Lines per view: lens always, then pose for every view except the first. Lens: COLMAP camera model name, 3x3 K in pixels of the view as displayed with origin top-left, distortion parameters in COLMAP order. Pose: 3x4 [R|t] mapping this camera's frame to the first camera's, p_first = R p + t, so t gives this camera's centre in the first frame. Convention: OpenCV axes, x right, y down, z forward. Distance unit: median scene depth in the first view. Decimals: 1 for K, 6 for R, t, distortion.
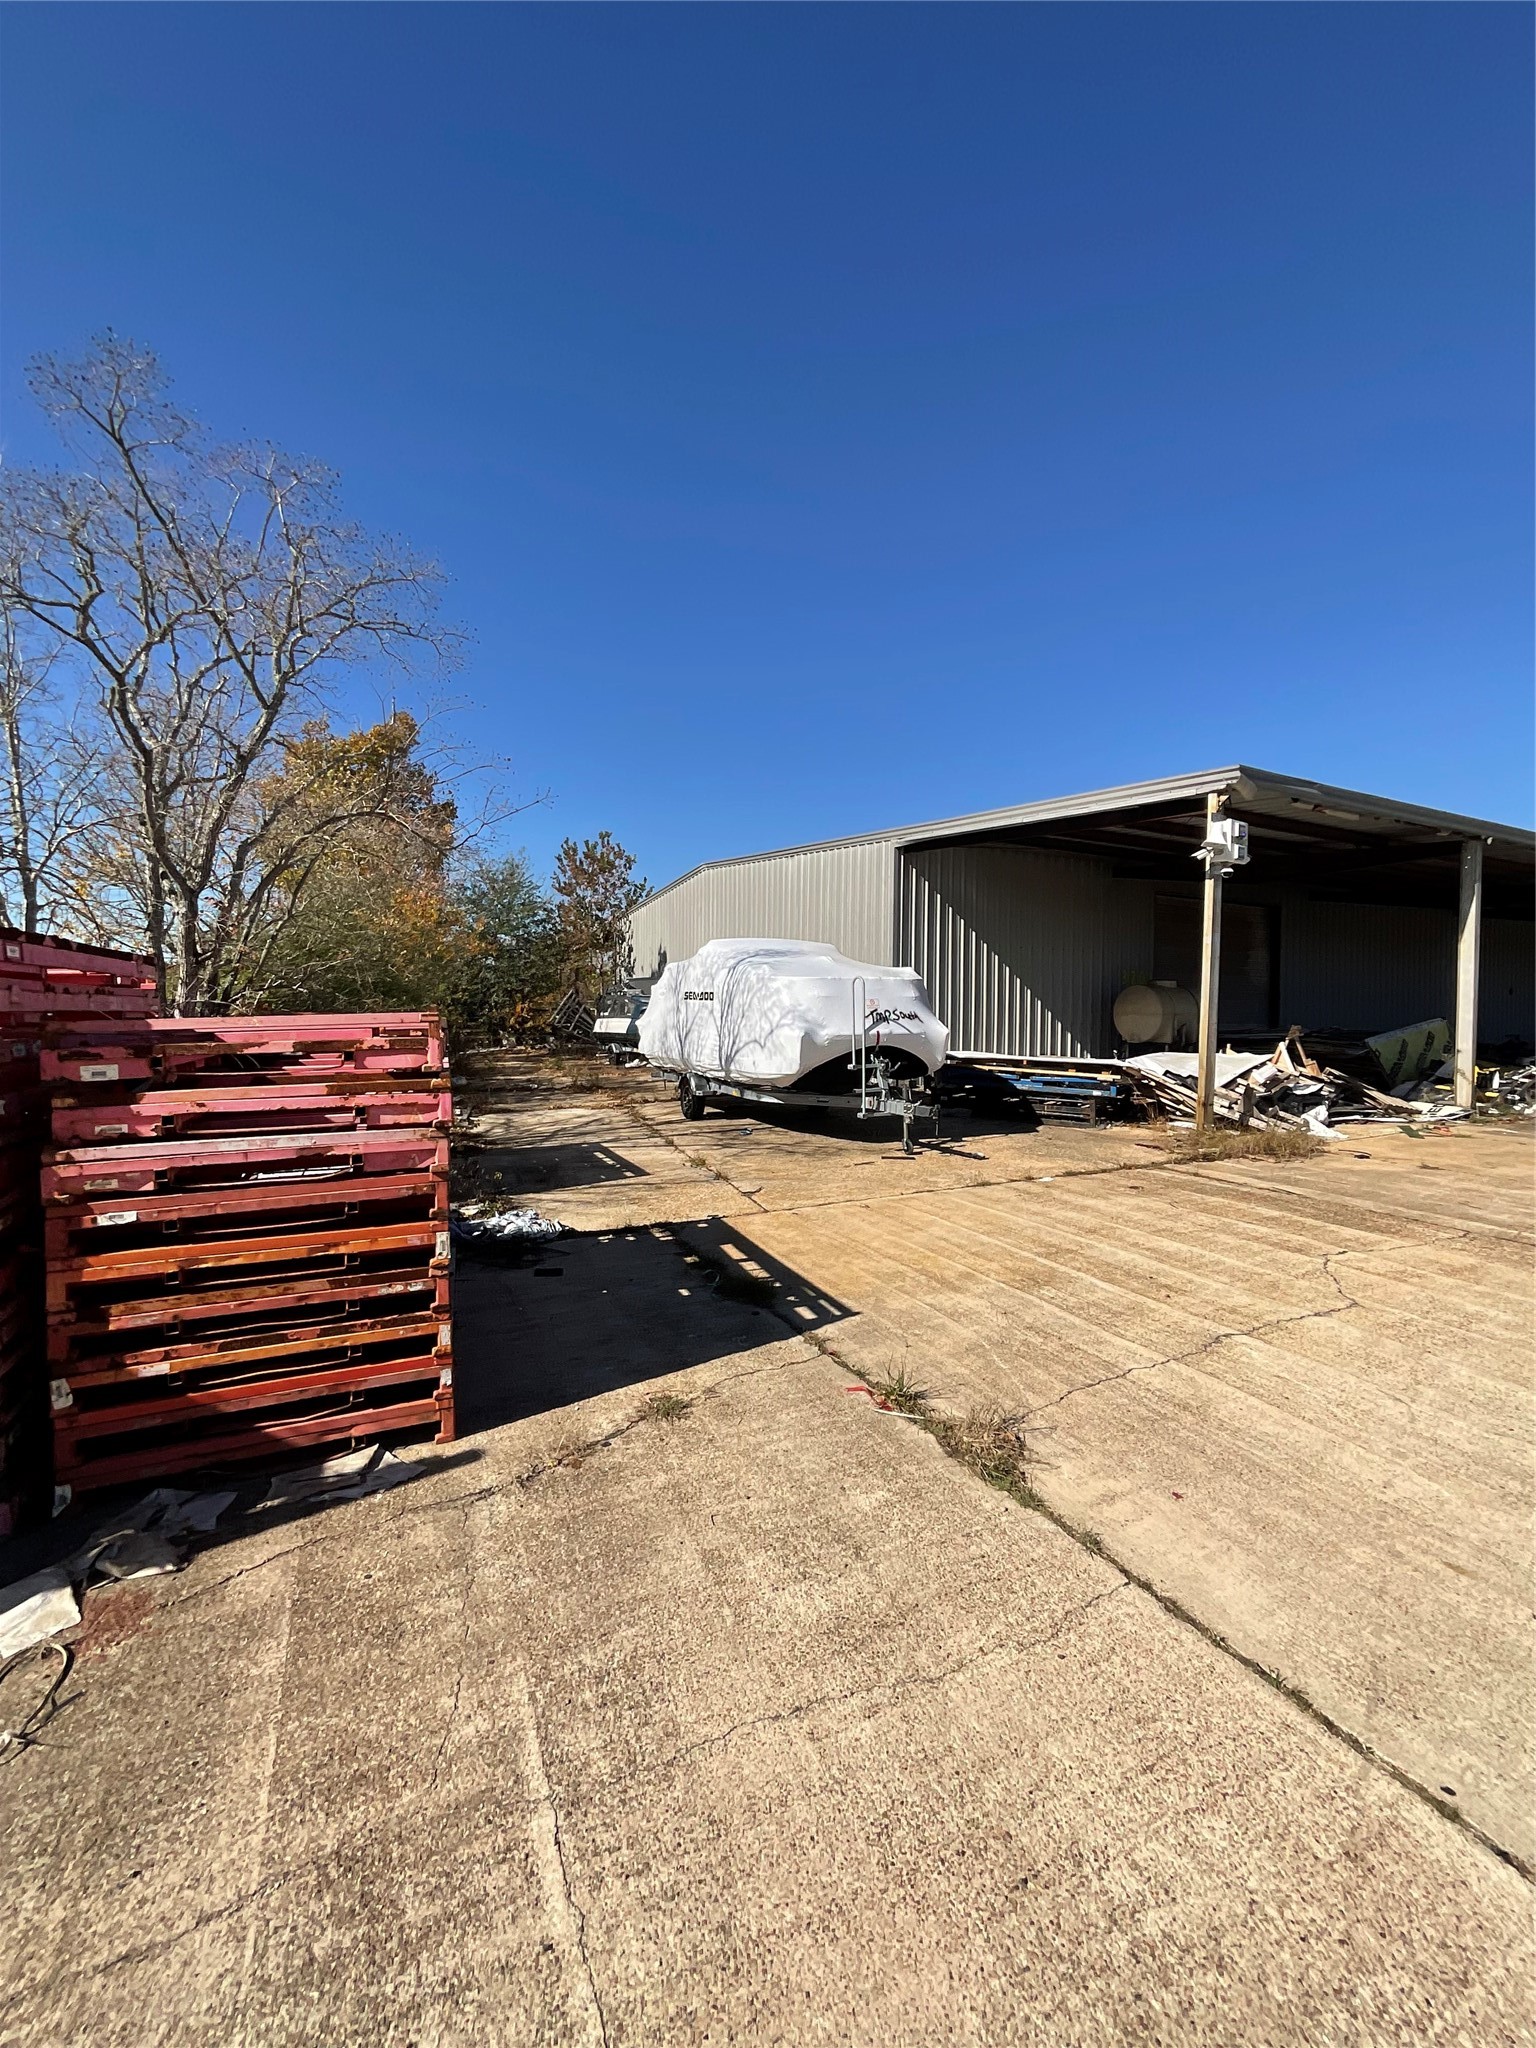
lens RADIAL K [[837.2, 0, 770.7], [0, 837.2, 1020.1], [0, 0, 1]] dist [0.002203, -0.000078]
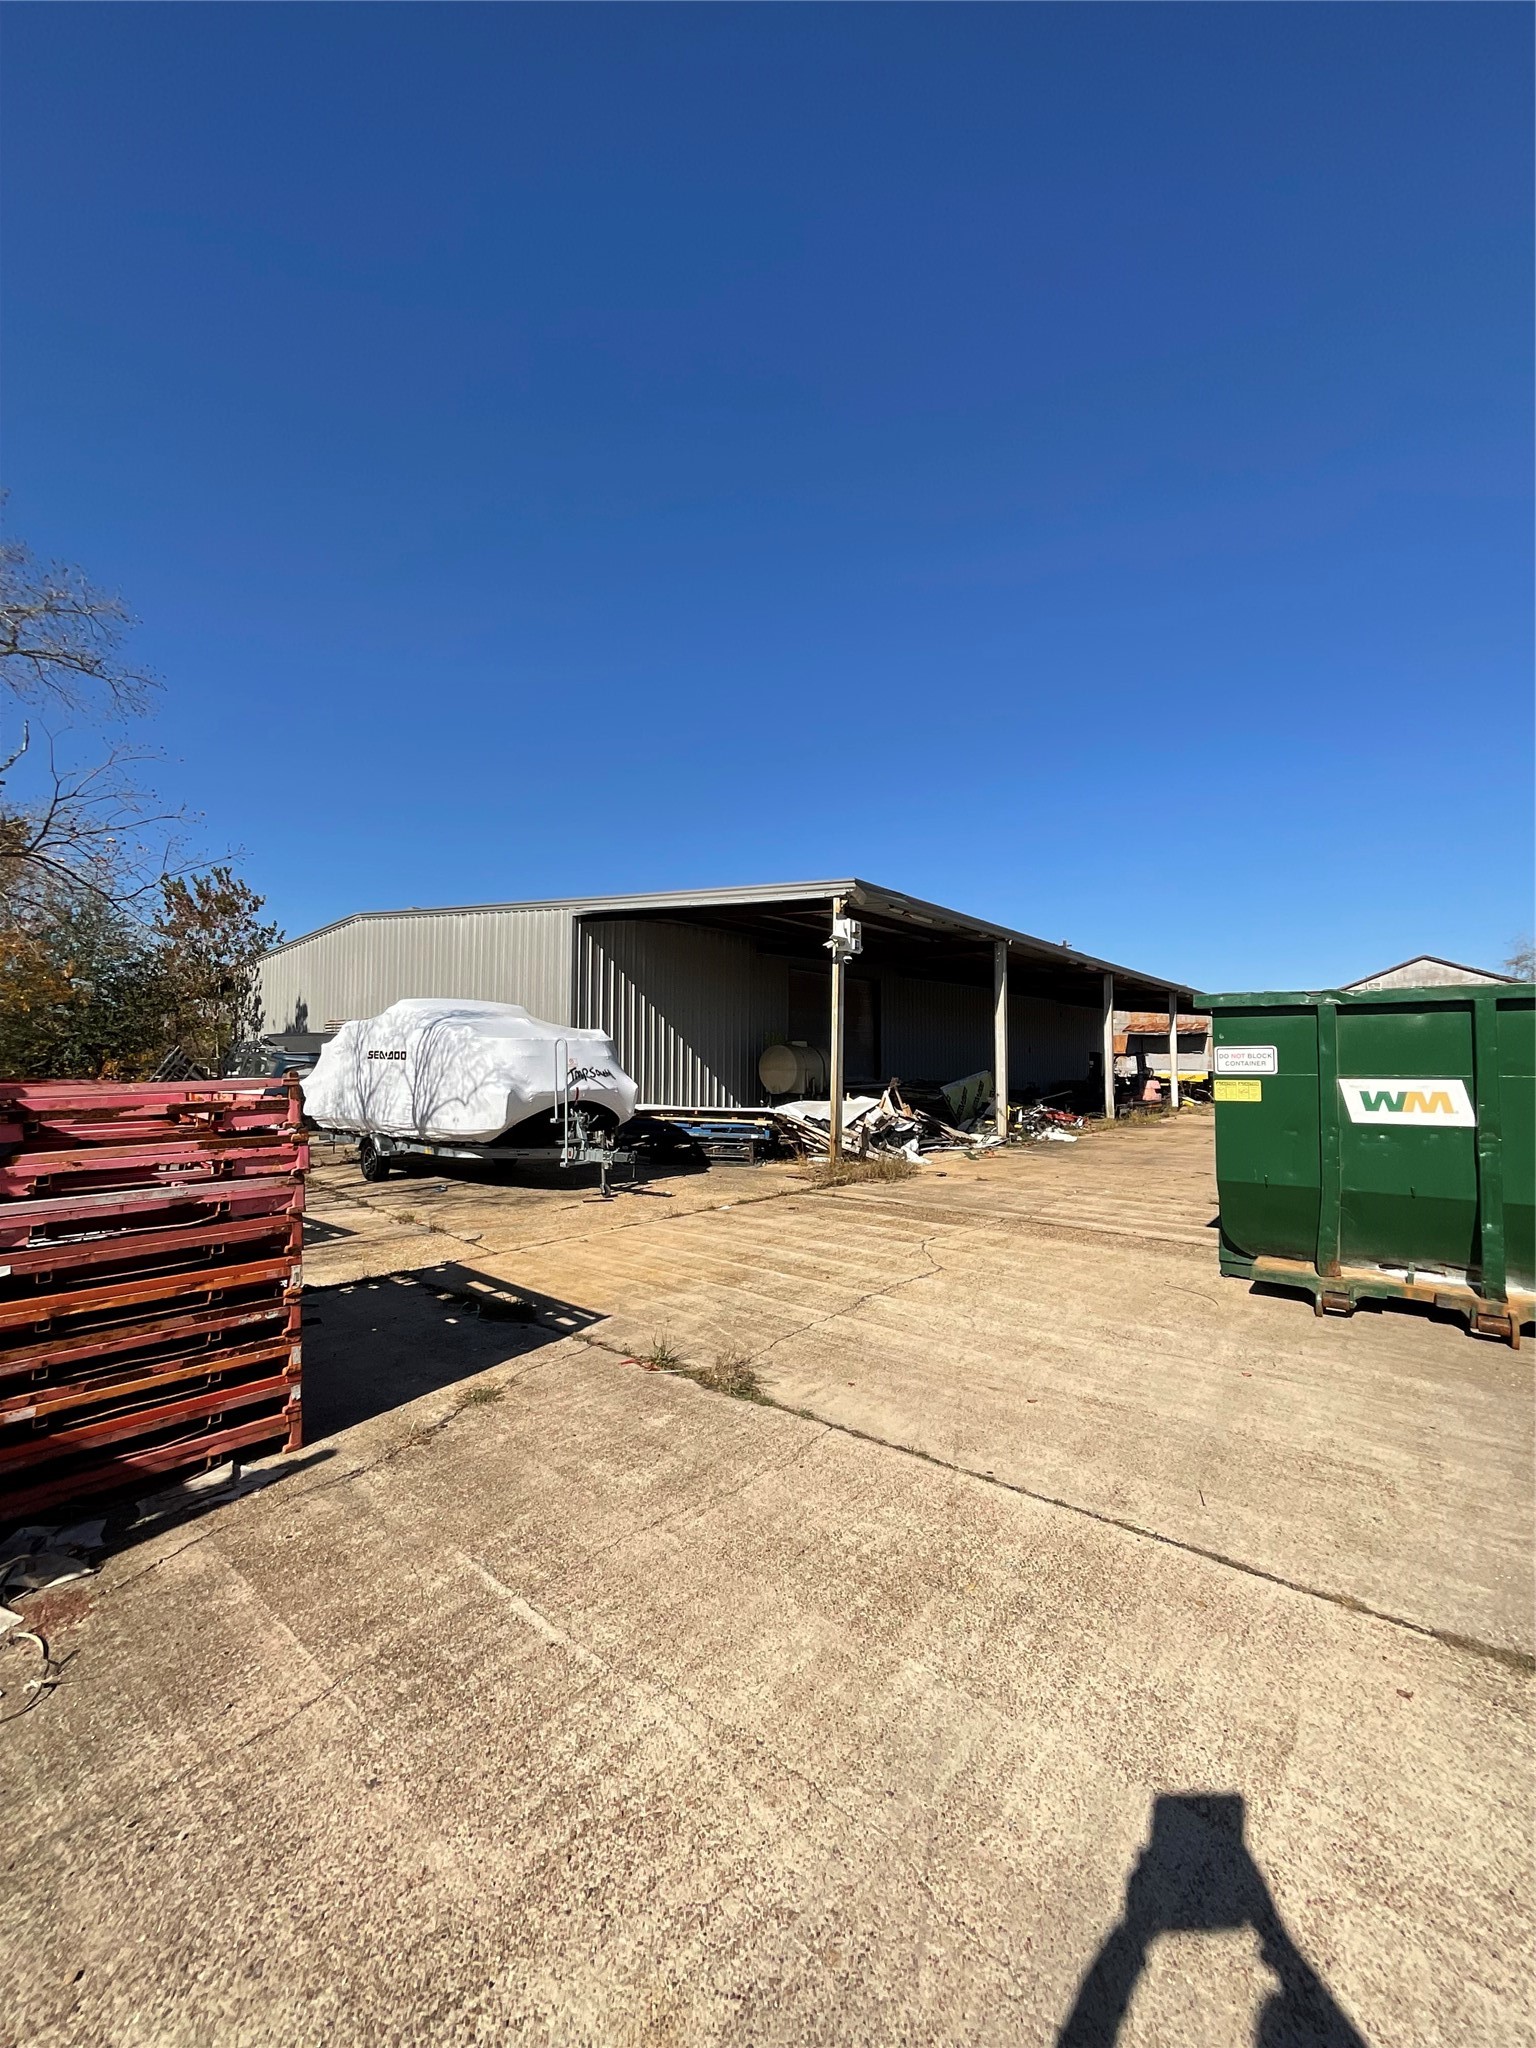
lens RADIAL K [[837.2, 0, 772.7], [0, 837.2, 996.0], [0, 0, 1]] dist [0.002203, -0.000078]
pose [[0.912316, 0.027132, 0.408588, -0.226606], [0.011433, 0.995726, -0.091647, -0.006830], [-0.409328, 0.088283, 0.908106, -0.312351]]
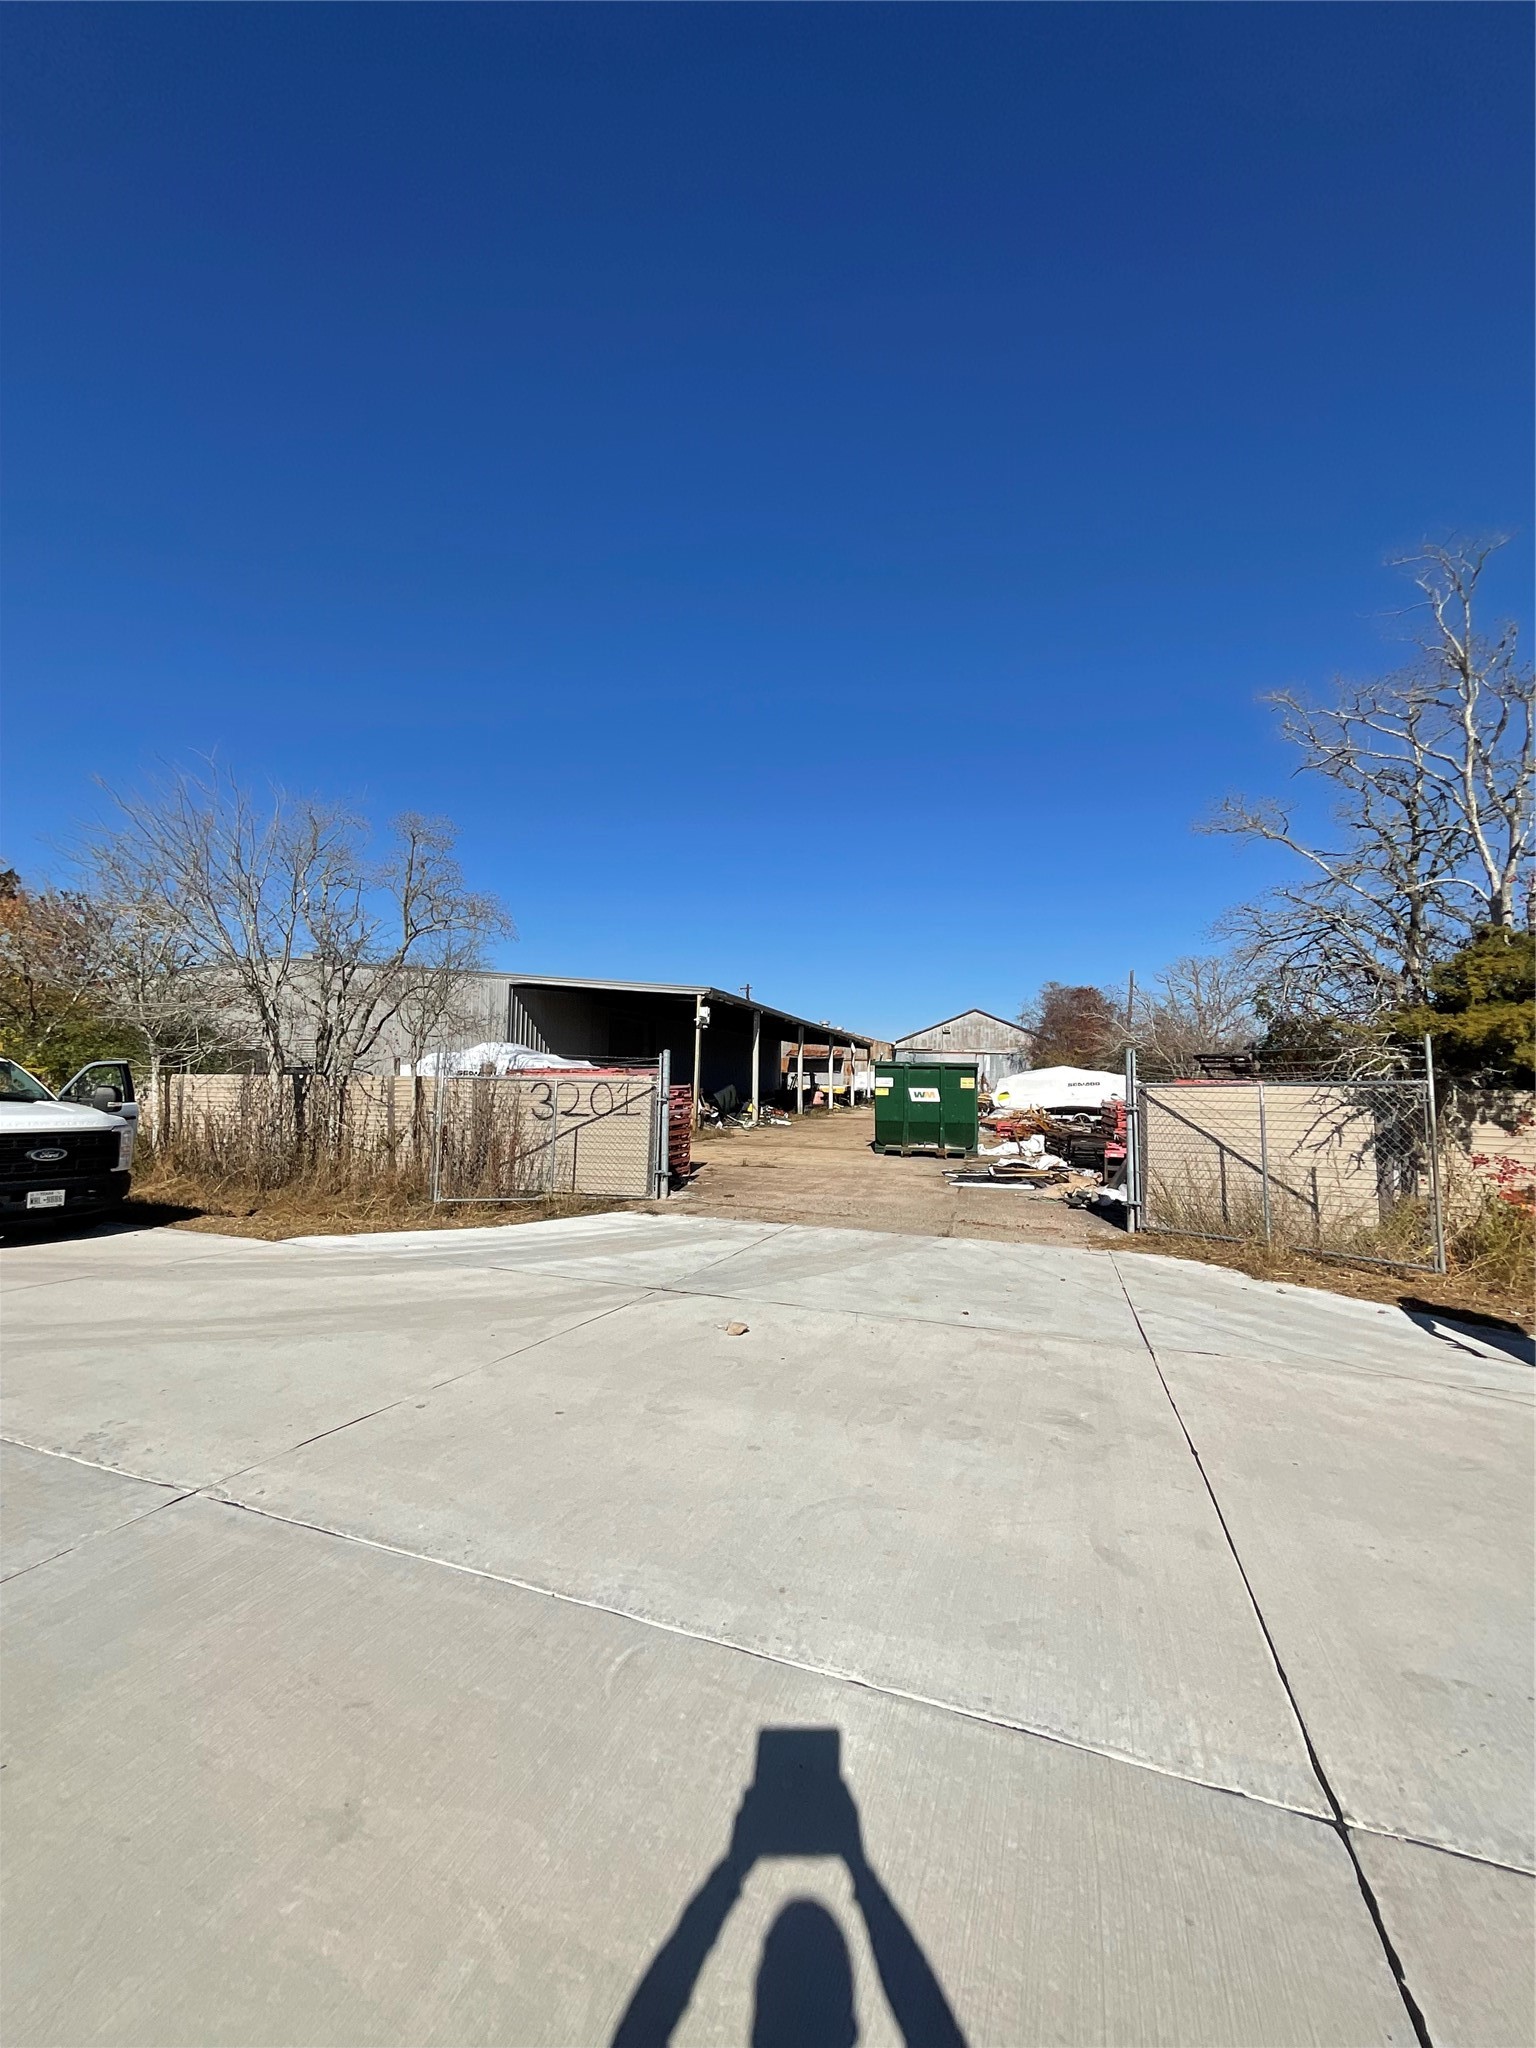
lens RADIAL K [[837.2, 0, 762.2], [0, 837.2, 1028.7], [0, 0, 1]] dist [0.002203, -0.000078]
pose [[0.690523, 0.043700, 0.721989, -3.008996], [0.004199, 0.997914, -0.064417, -0.022279], [-0.723298, 0.047513, 0.688899, -2.241388]]
